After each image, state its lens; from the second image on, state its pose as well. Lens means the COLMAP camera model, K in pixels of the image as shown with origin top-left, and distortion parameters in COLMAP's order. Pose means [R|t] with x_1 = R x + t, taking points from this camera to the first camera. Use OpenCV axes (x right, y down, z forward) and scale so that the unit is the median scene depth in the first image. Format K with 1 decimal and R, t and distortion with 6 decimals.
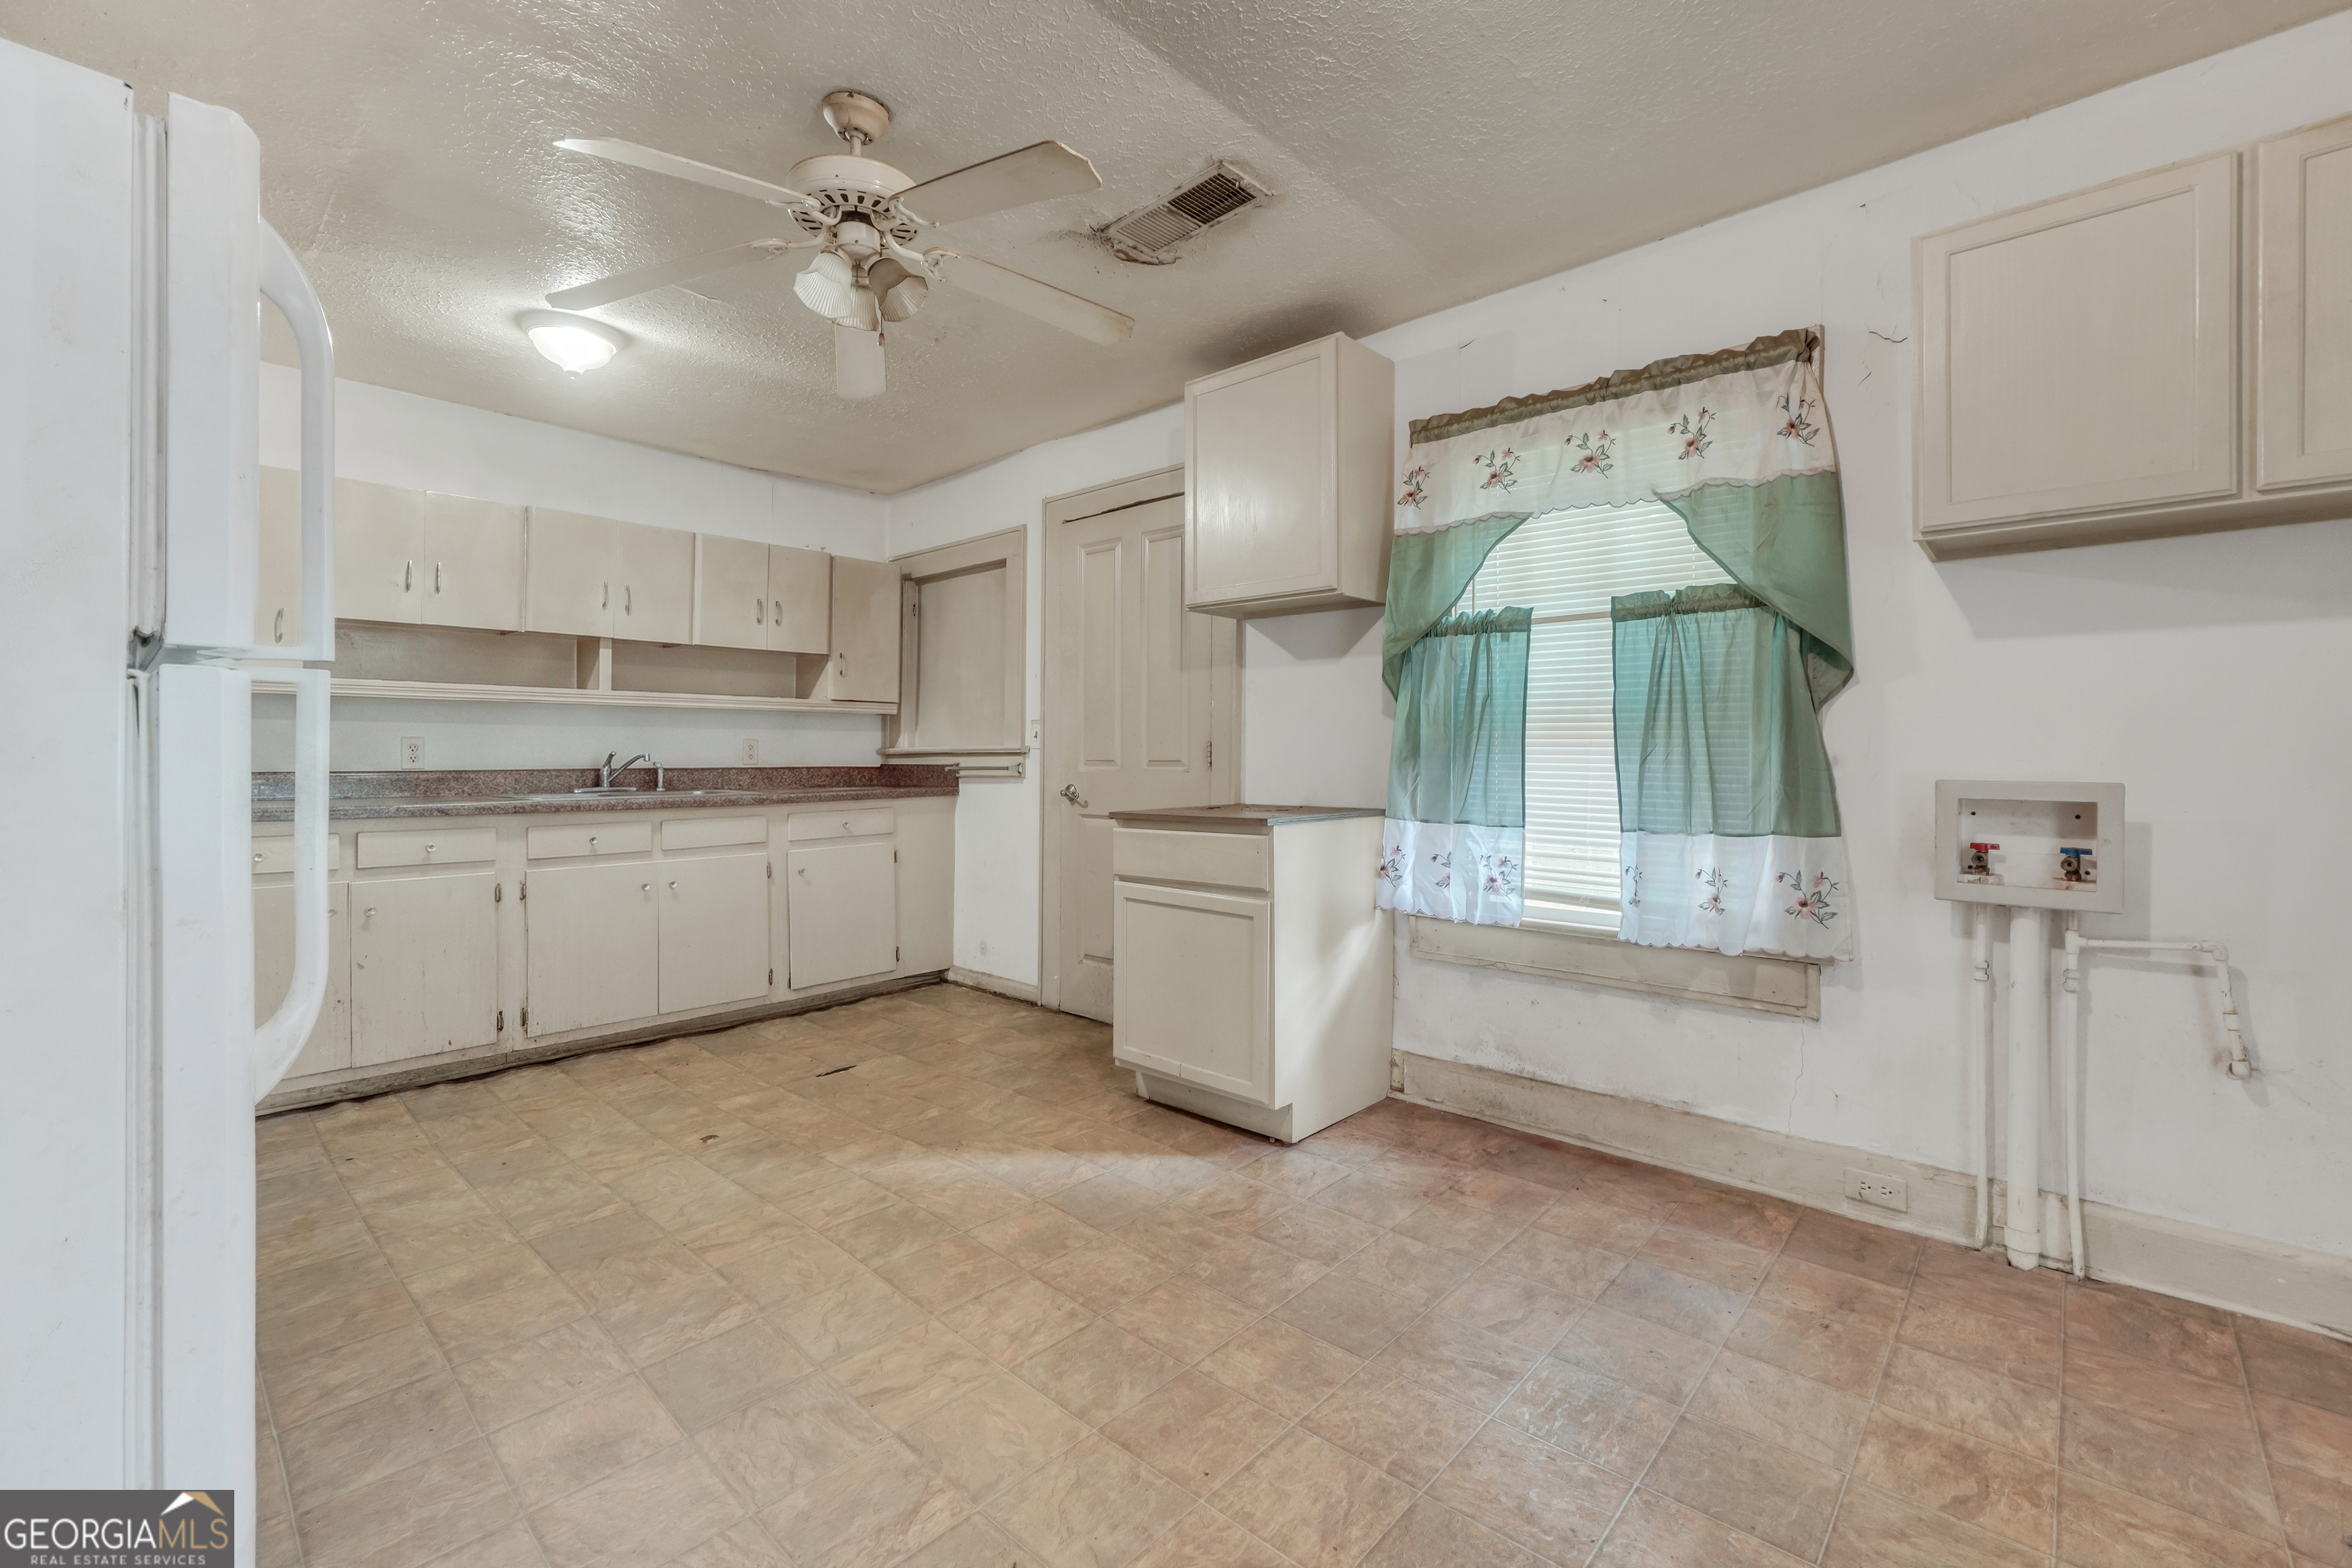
lens RADIAL K [[1003.9, 0, 1146.0], [0, 1003.9, 757.2], [0, 0, 1]] dist [-0.018995, 0.005809]
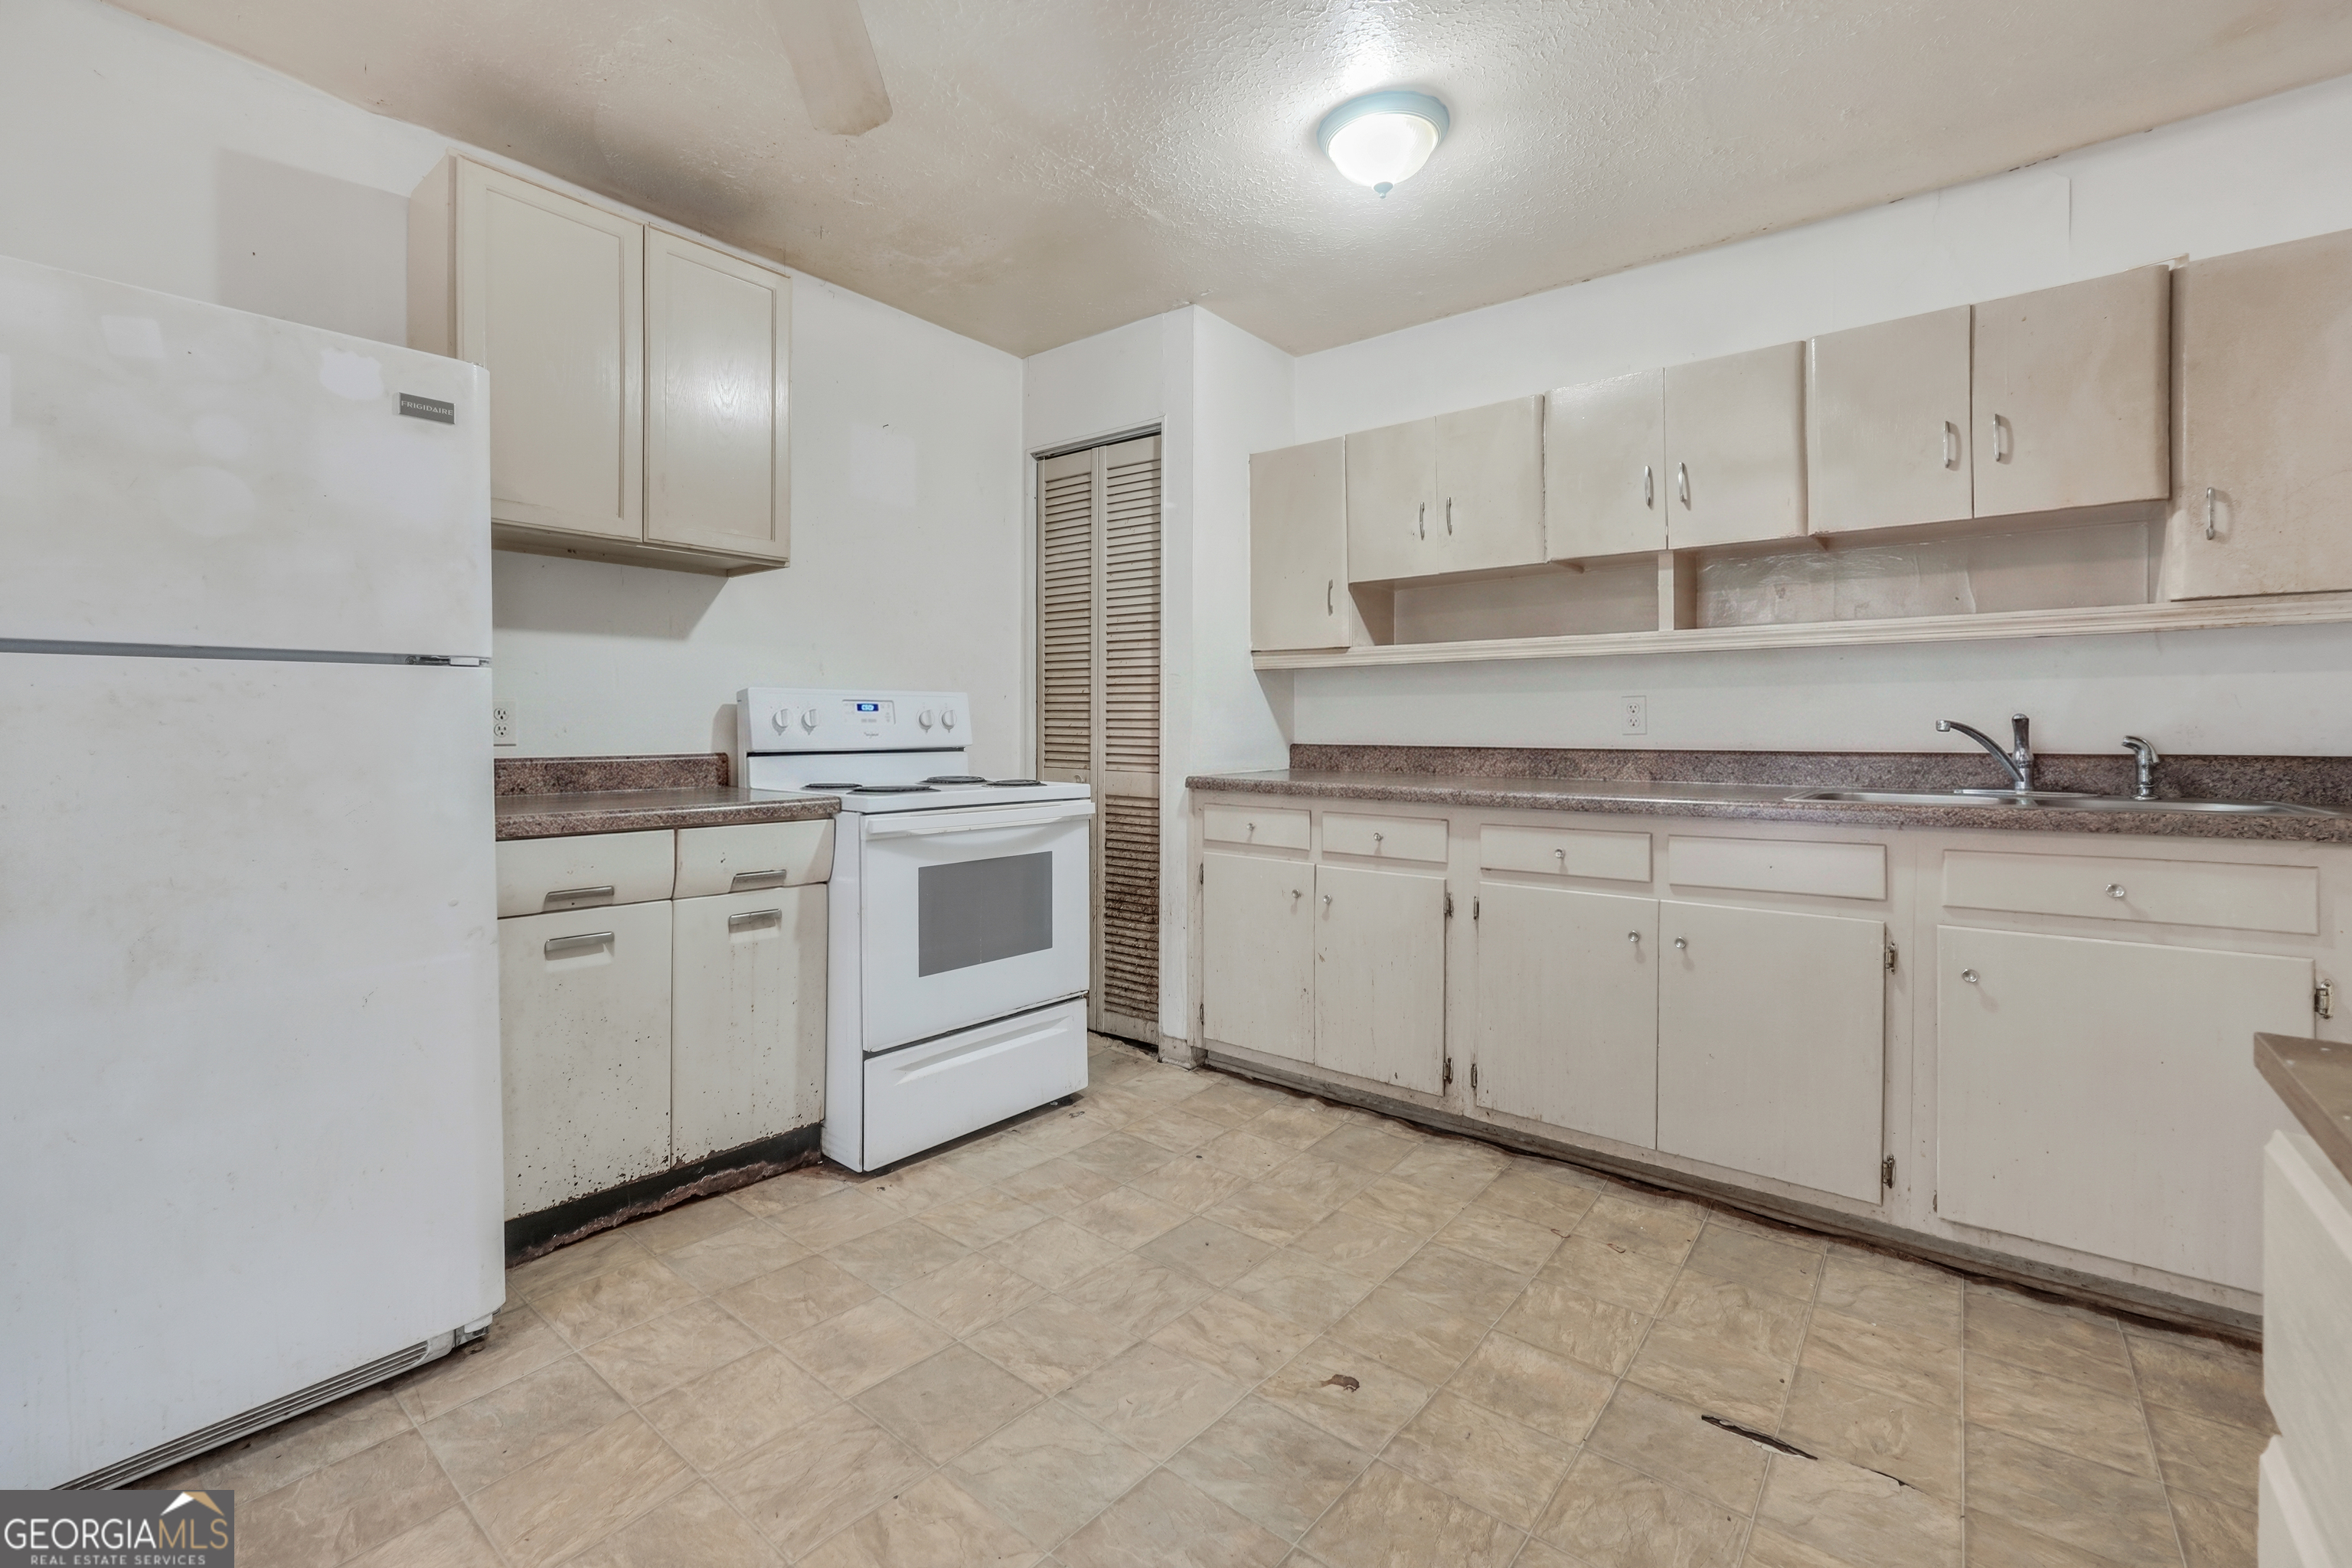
lens RADIAL K [[1003.9, 0, 1159.1], [0, 1003.9, 738.8], [0, 0, 1]] dist [-0.018995, 0.005809]
pose [[0.069375, 0.007254, -0.997564, 0.138855], [-0.006375, 0.999956, 0.006828, 0.002588], [0.997570, 0.005885, 0.069418, 0.888583]]
